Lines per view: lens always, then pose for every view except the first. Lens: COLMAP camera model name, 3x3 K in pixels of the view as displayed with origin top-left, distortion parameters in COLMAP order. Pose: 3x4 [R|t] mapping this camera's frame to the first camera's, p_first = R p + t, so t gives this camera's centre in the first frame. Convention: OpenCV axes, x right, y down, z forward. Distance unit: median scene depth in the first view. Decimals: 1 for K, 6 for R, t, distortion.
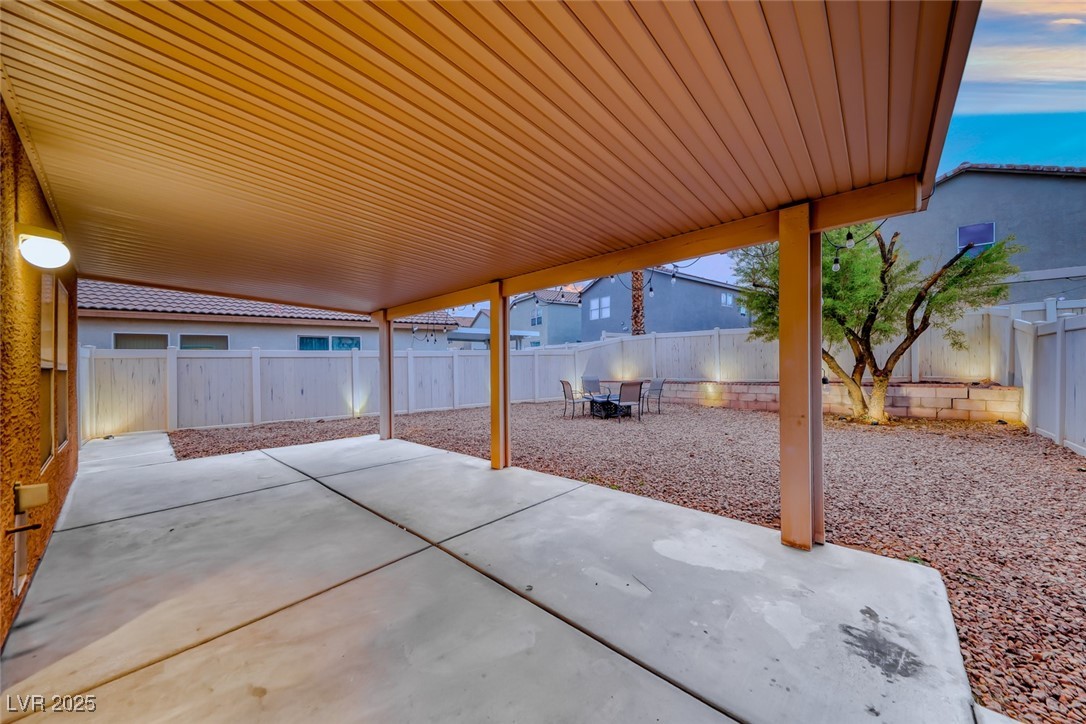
lens RADIAL K [[366.1, 0, 541.3], [0, 366.1, 366.5], [0, 0, 1]] dist [0.012106, -0.000029]
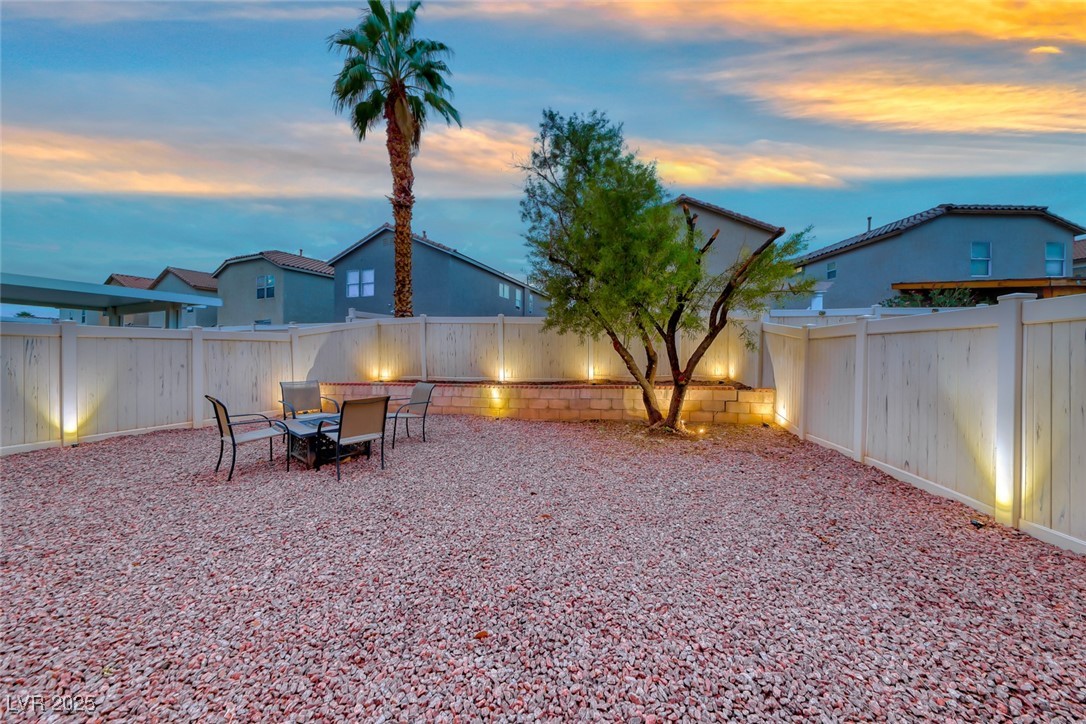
lens RADIAL K [[366.1, 0, 541.2], [0, 366.1, 356.7], [0, 0, 1]] dist [0.012106, -0.000029]
pose [[0.833340, 0.013195, 0.552603, 0.133122], [-0.013913, 0.999899, -0.002894, -0.014165], [-0.552586, -0.005277, 0.833439, 0.344902]]
